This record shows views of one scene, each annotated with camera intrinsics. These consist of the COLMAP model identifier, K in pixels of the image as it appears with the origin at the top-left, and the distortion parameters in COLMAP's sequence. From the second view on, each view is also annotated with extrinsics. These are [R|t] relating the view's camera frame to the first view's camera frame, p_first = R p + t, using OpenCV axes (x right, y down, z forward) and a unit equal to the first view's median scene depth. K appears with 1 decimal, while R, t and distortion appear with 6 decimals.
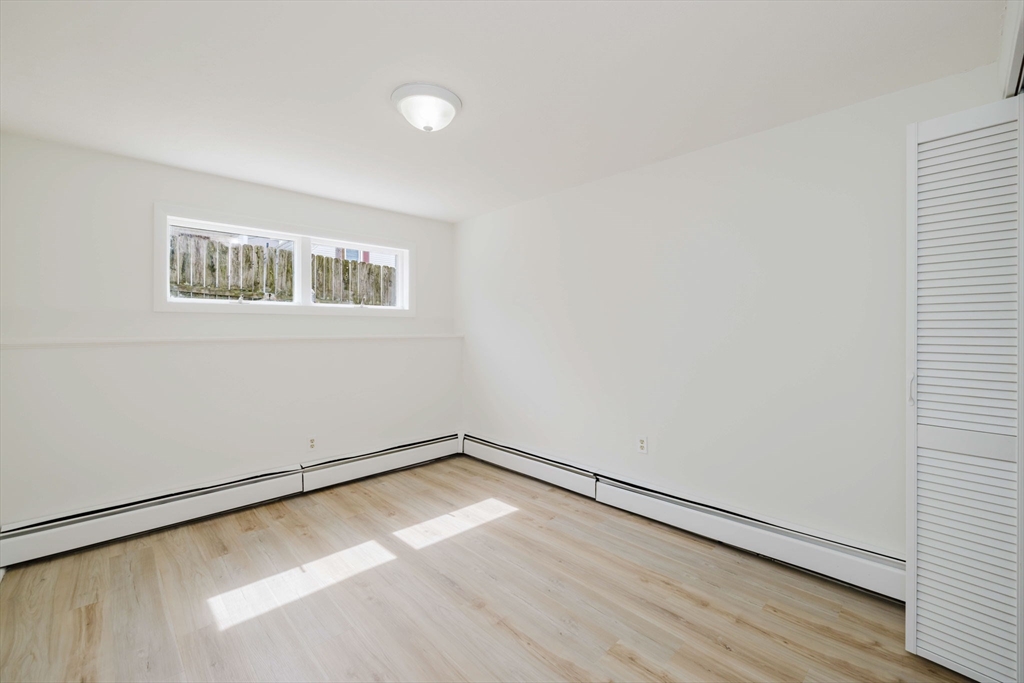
lens RADIAL K [[433.0, 0, 508.9], [0, 433.0, 334.6], [0, 0, 1]] dist [-0.001275, 0.000142]
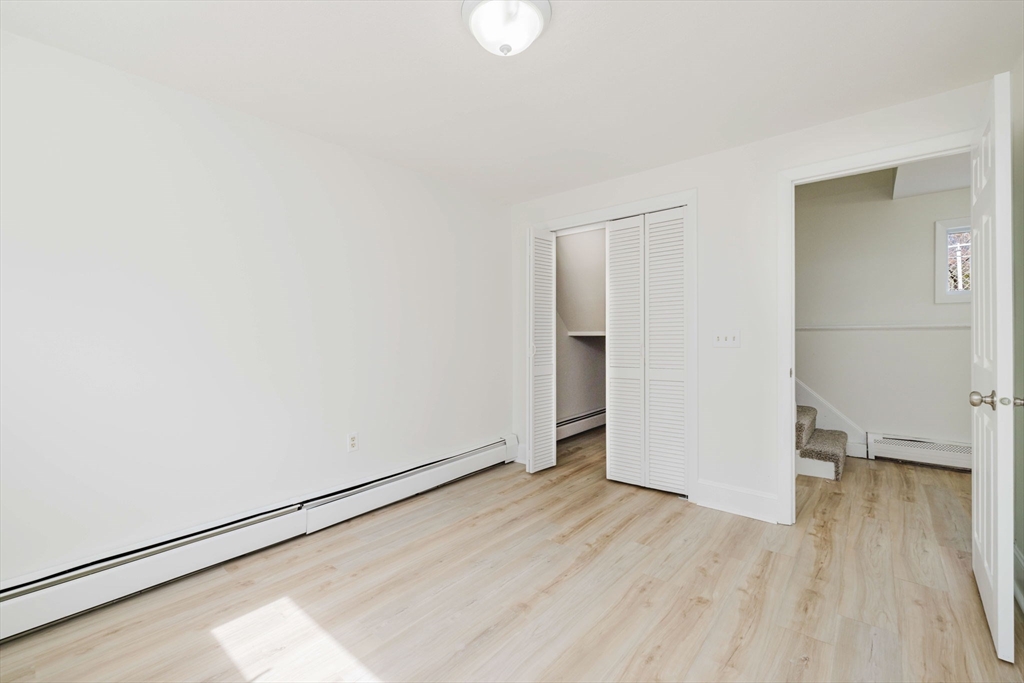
lens RADIAL K [[433.0, 0, 509.2], [0, 433.0, 337.7], [0, 0, 1]] dist [-0.001275, 0.000142]
pose [[-0.111300, -0.010699, 0.993729, -0.765915], [0.018647, 0.999744, 0.012852, 0.022052], [-0.993612, 0.019960, -0.111072, 0.866826]]
